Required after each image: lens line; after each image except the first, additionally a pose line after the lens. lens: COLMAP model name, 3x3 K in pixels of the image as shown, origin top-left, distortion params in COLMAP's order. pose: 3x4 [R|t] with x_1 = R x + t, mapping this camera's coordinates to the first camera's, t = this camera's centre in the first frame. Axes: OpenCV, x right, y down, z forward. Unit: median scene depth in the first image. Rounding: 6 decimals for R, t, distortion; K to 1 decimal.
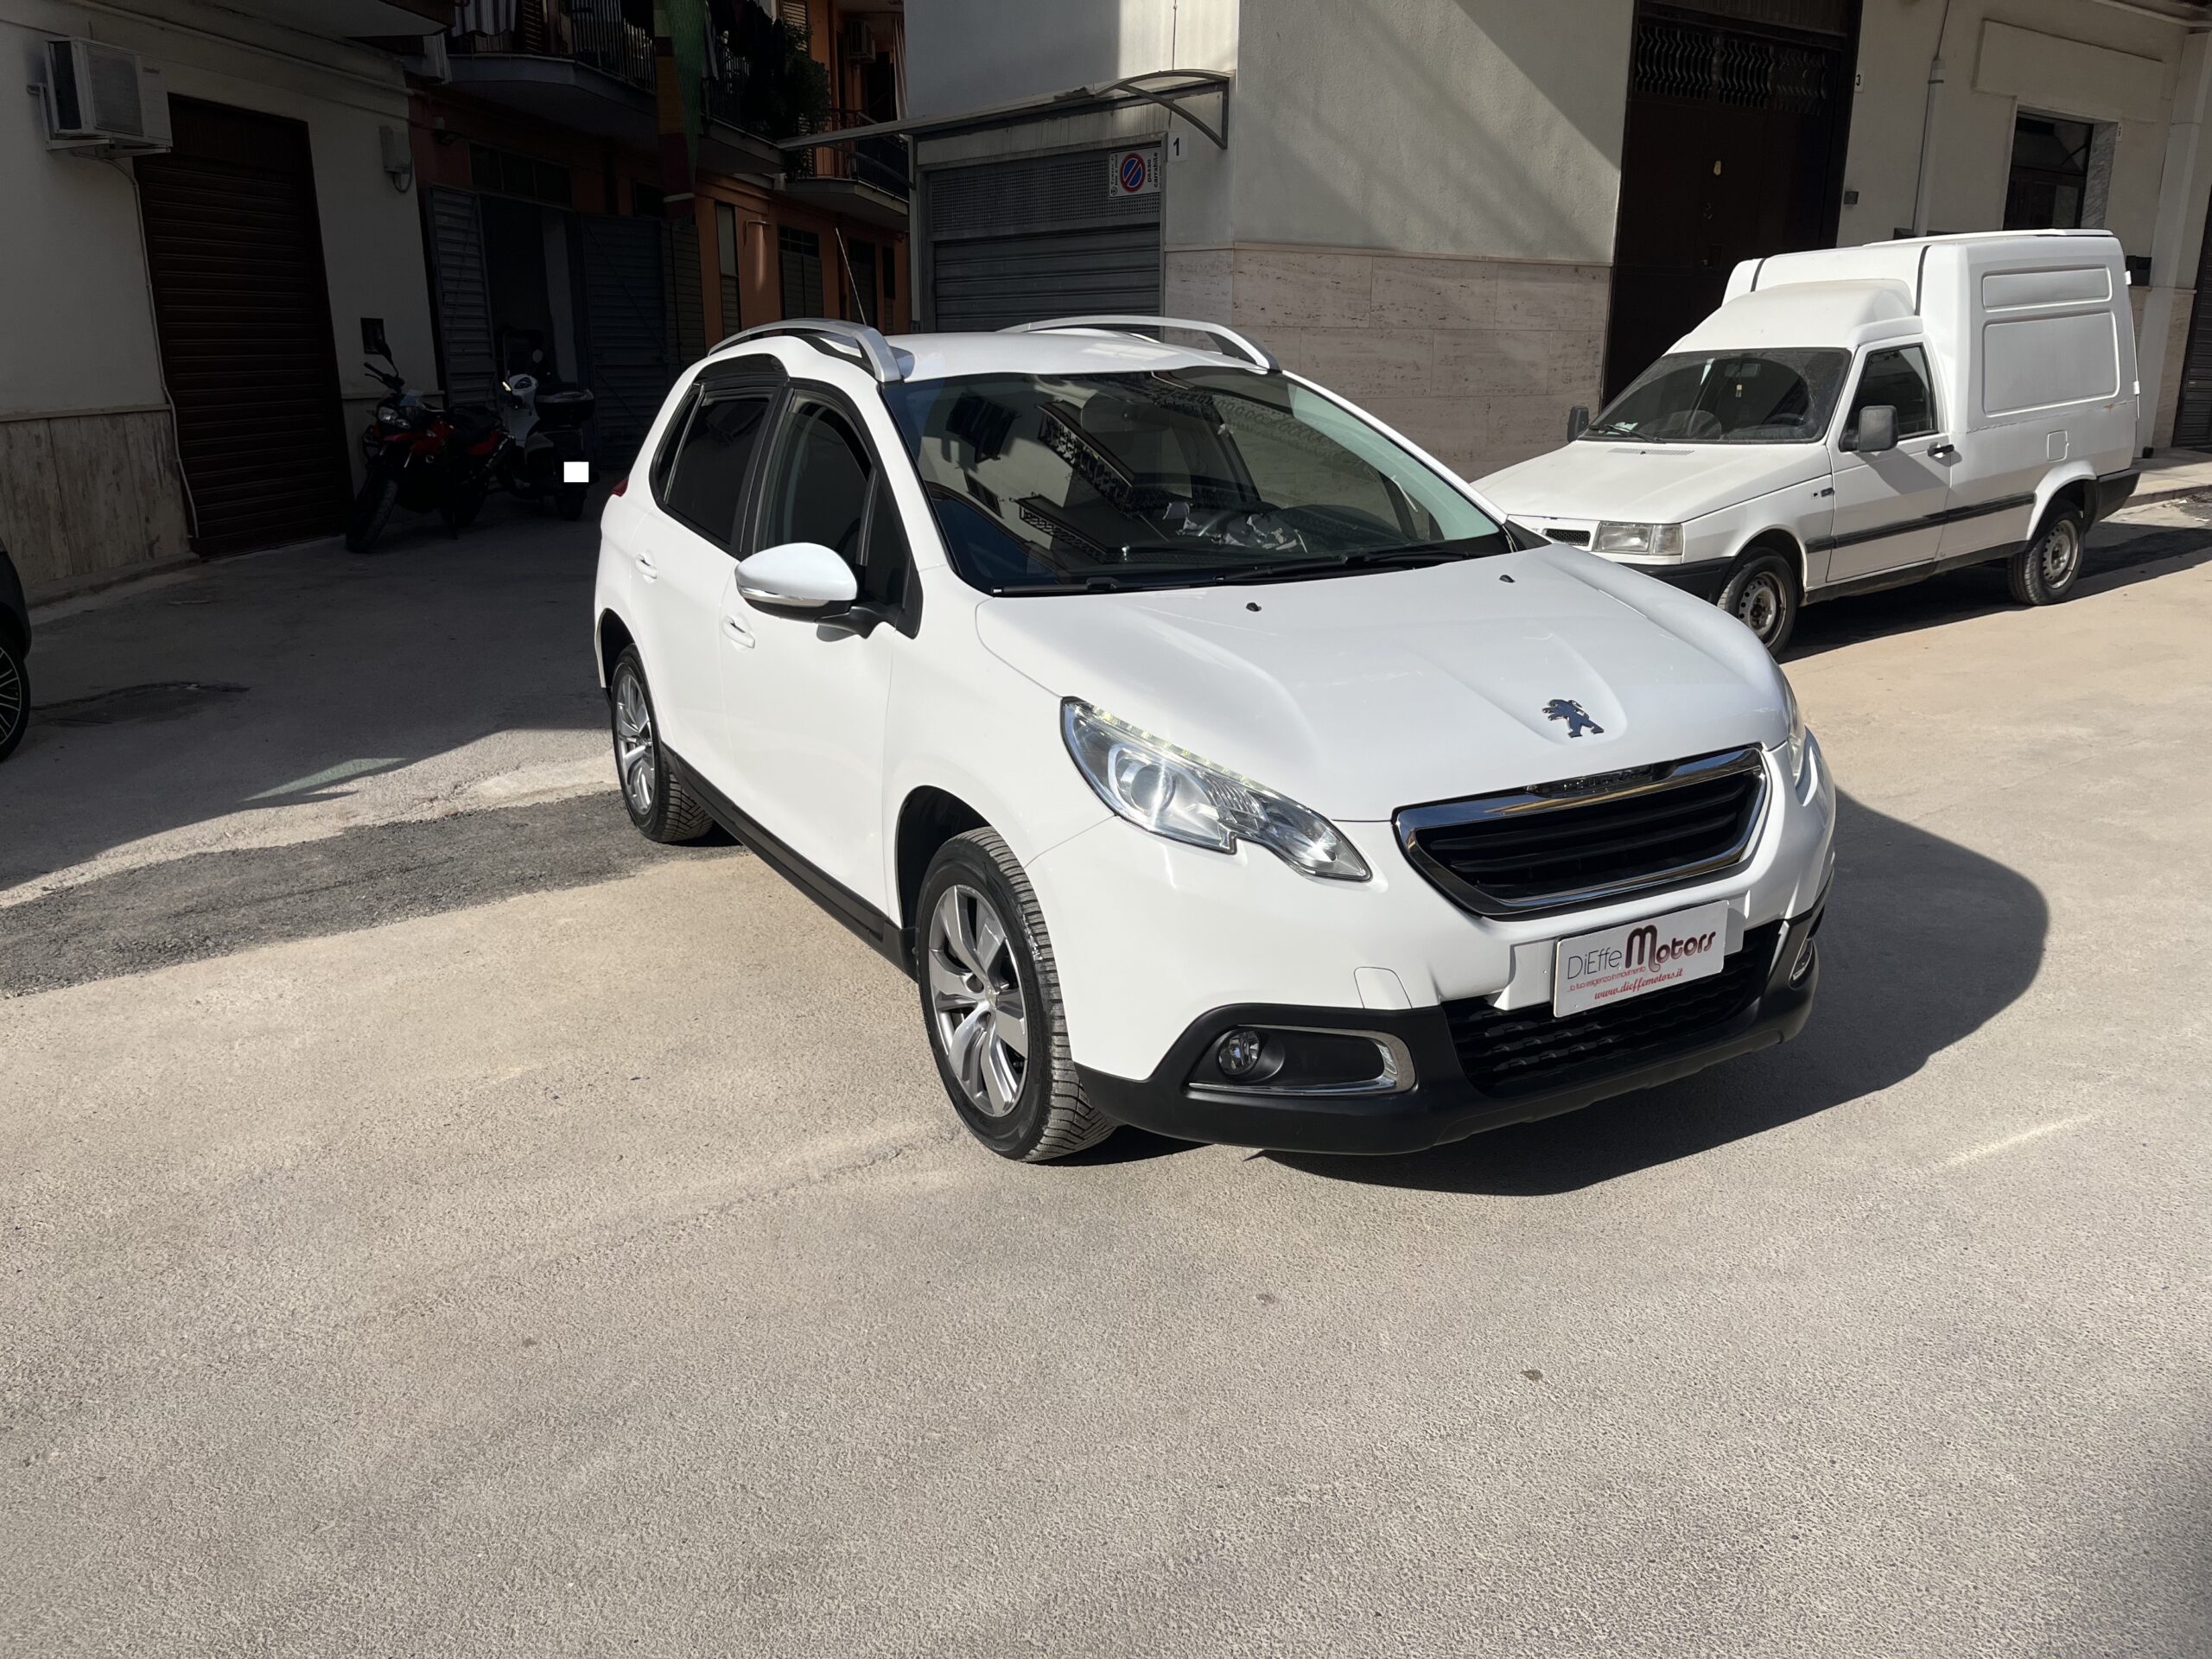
lens RADIAL K [[1675.9, 0, 1106.0], [0, 1675.9, 829.5], [0, 0, 1]] dist [0.054925, -0.084141]
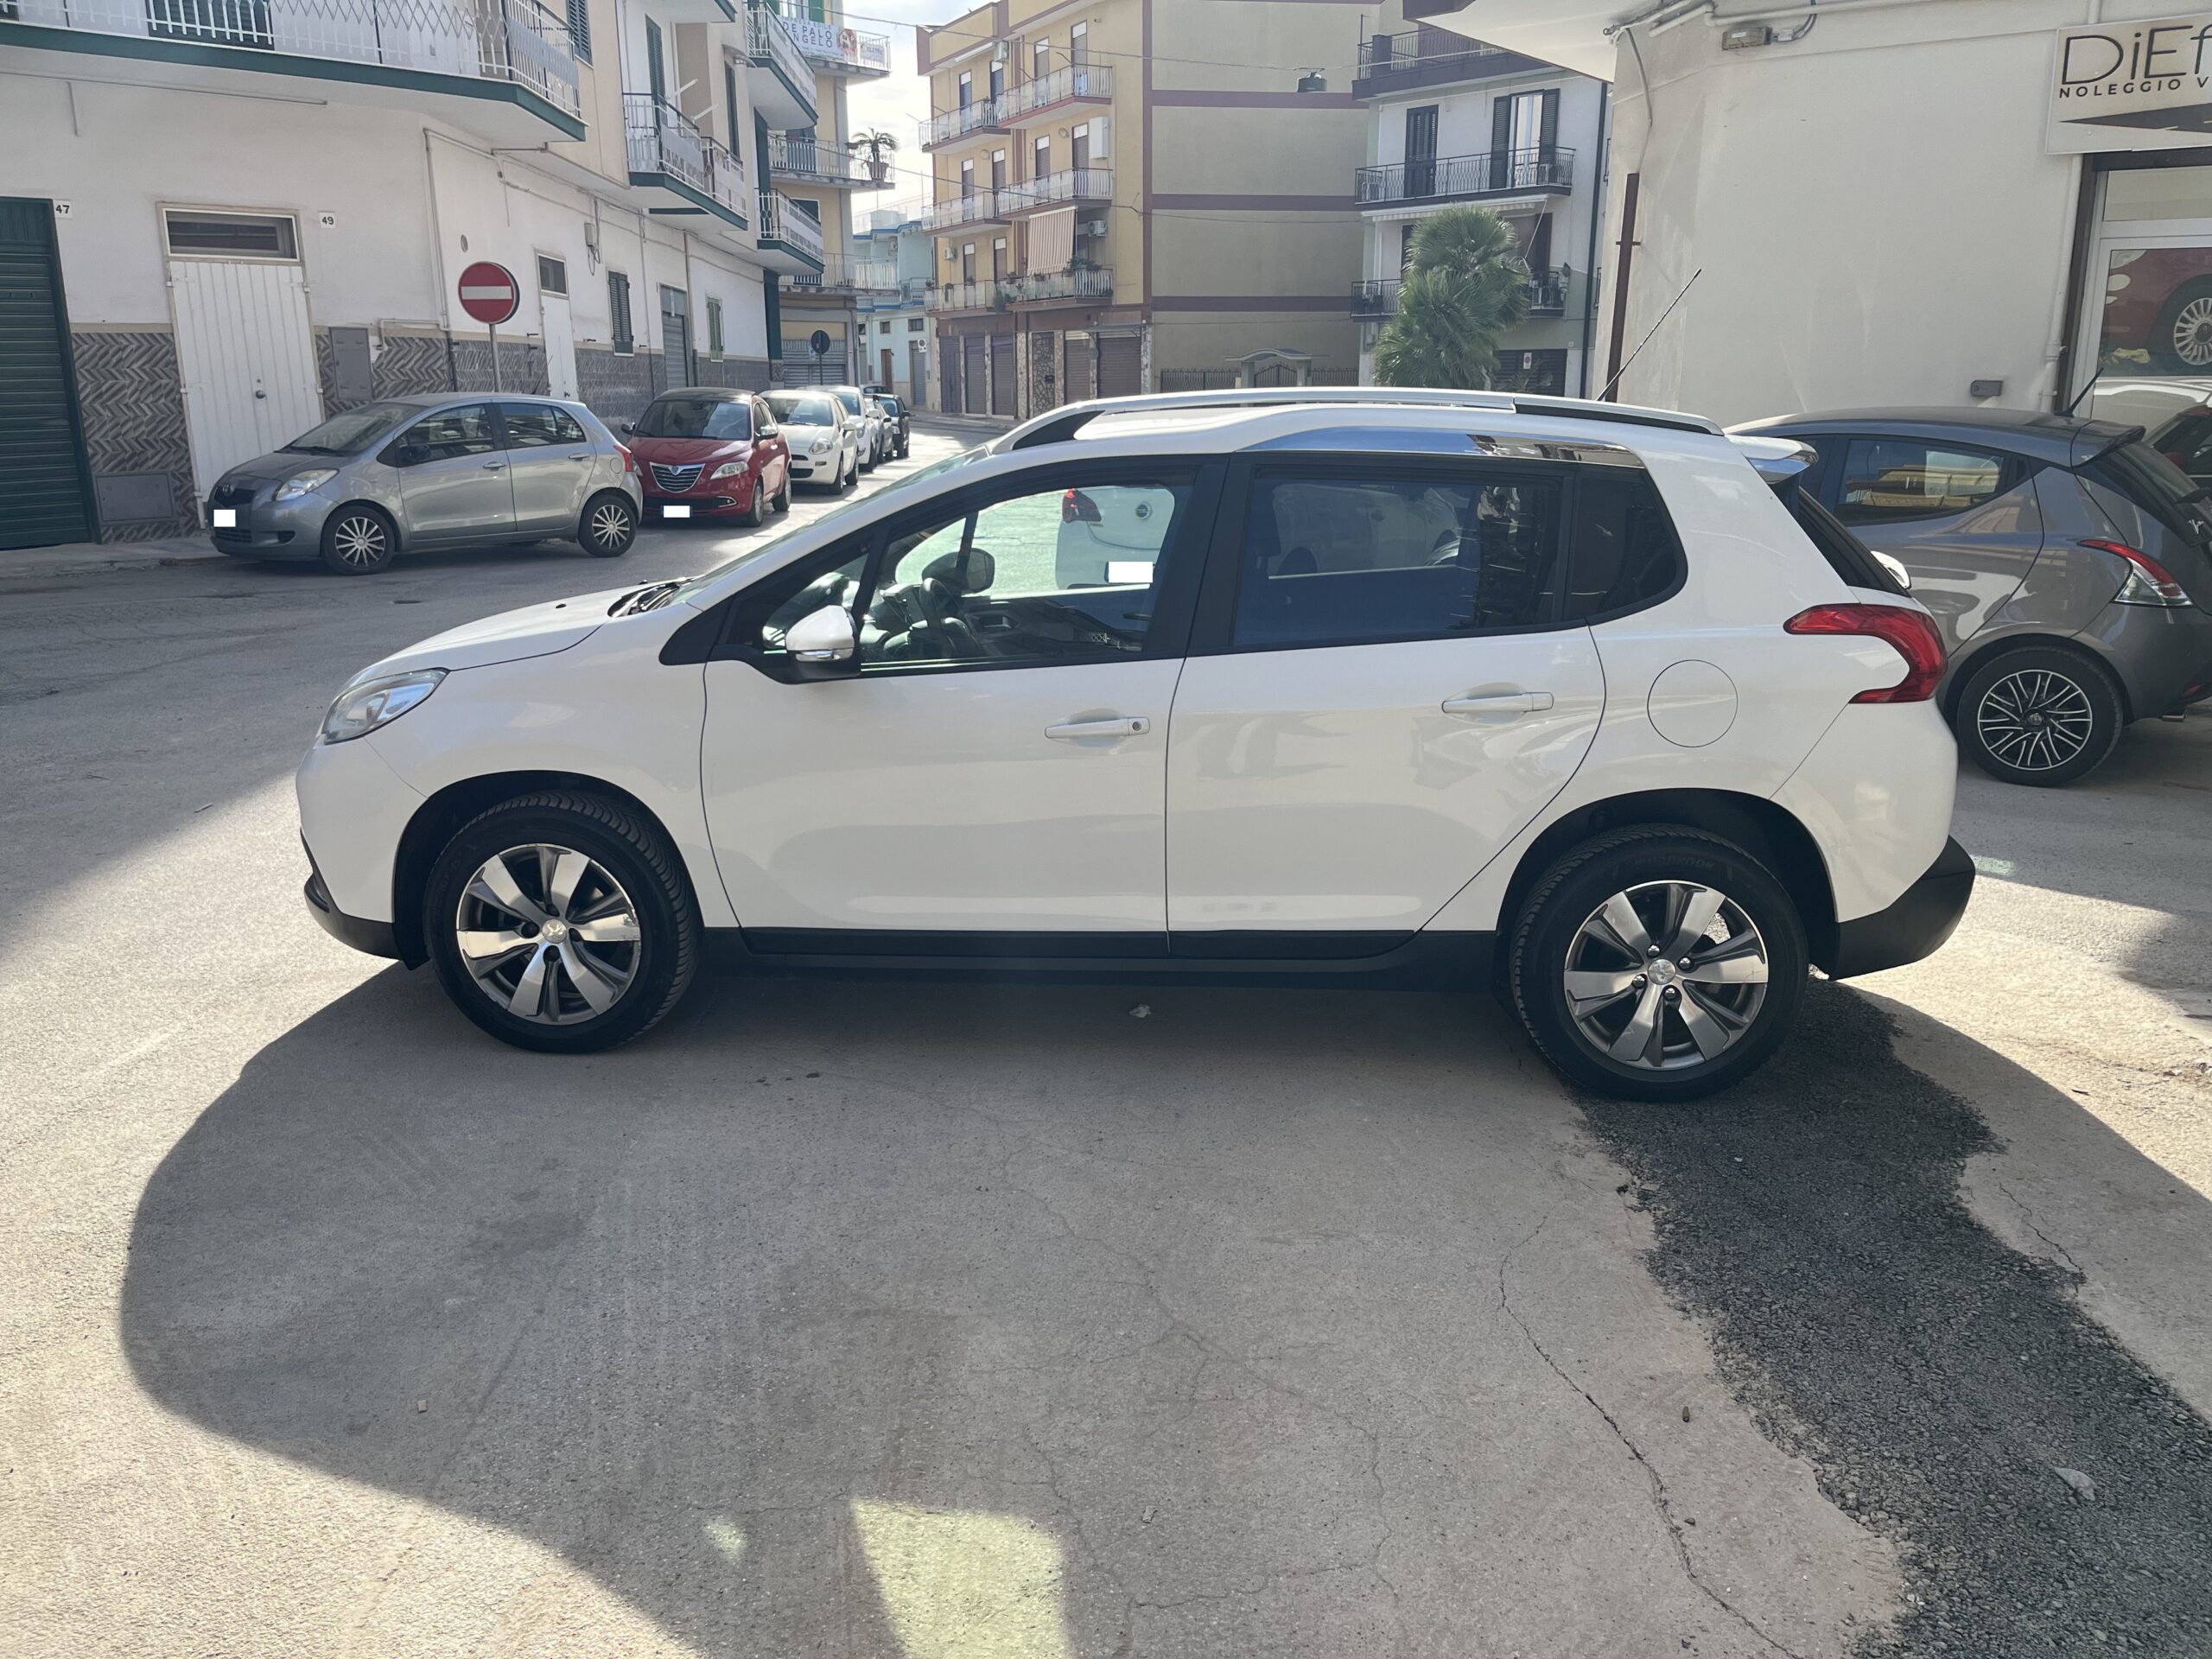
lens RADIAL K [[1688.9, 0, 1101.6], [0, 1688.9, 798.4], [0, 0, 1]] dist [0.070401, -0.098141]
pose [[-0.554864, 0.201065, -0.807279, 0.404979], [-0.225293, 0.897783, 0.378457, -0.223716], [0.800855, 0.391866, -0.452849, 0.735583]]
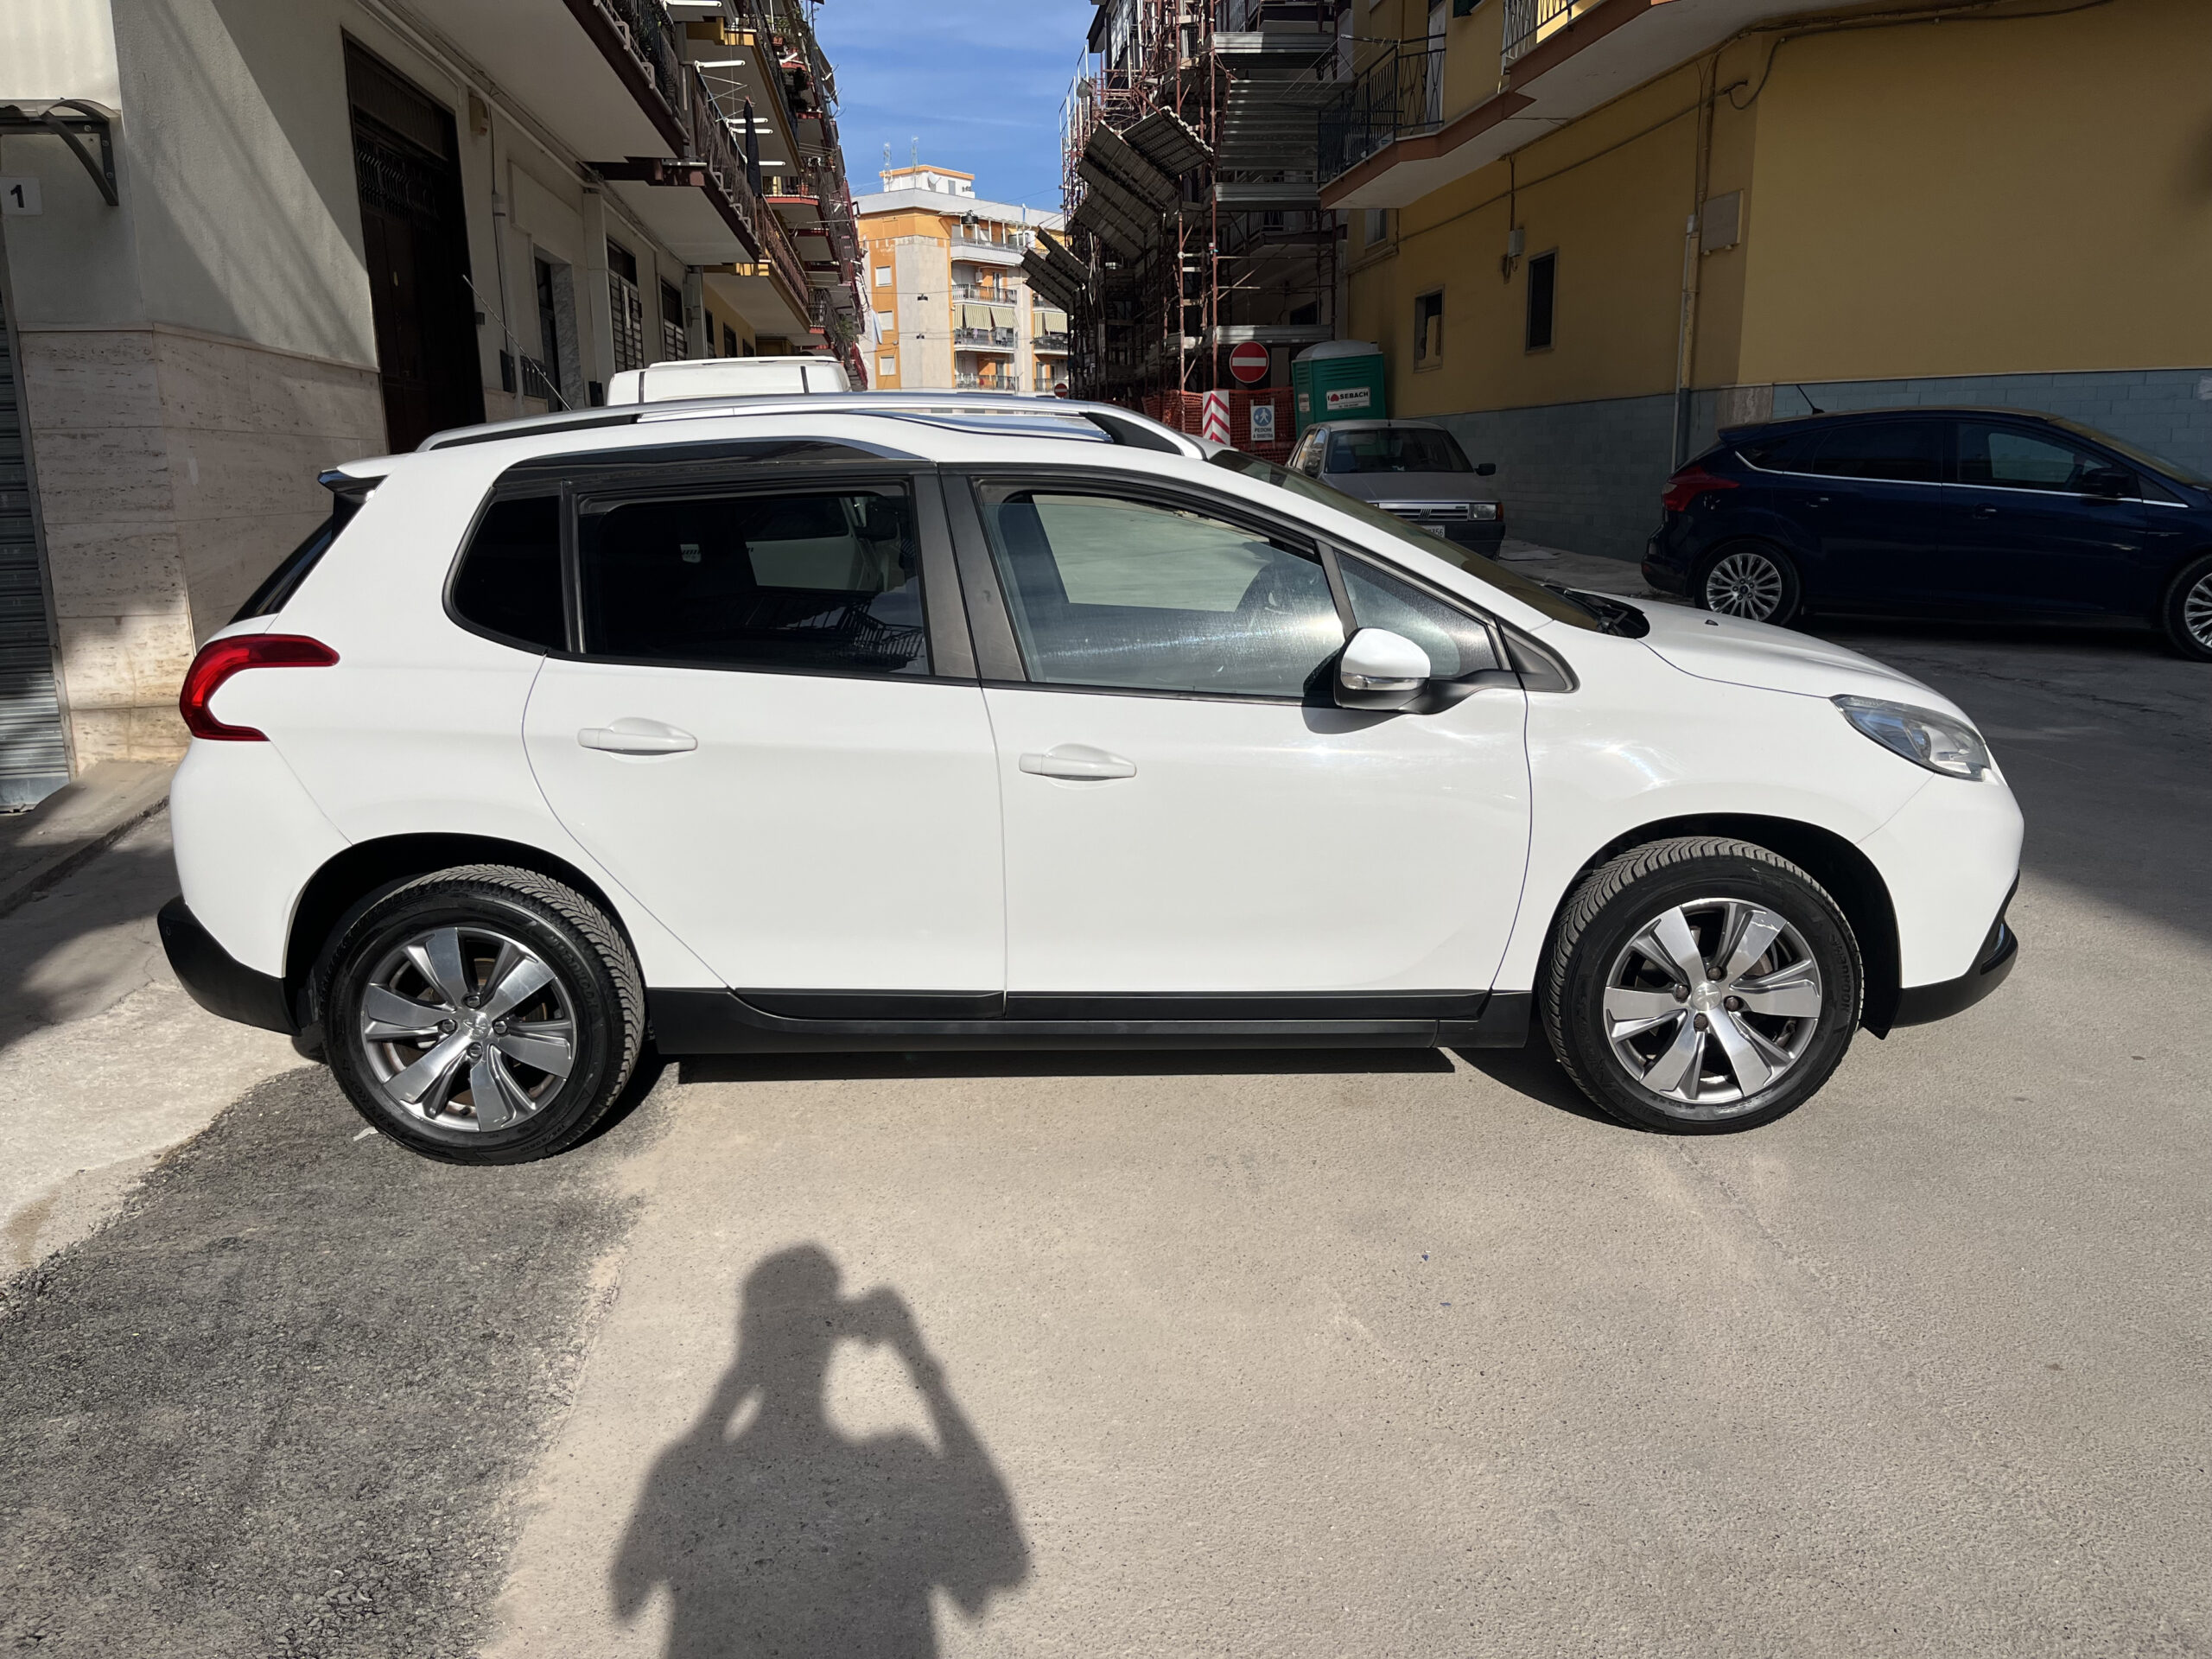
lens RADIAL K [[1675.9, 0, 1106.0], [0, 1675.9, 829.5], [0, 0, 1]] dist [0.054925, -0.084141]
pose [[0.492608, -0.194821, 0.848164, -0.410726], [0.255281, 0.964093, 0.073183, -0.064685], [-0.831967, 0.180470, 0.524654, 0.257035]]
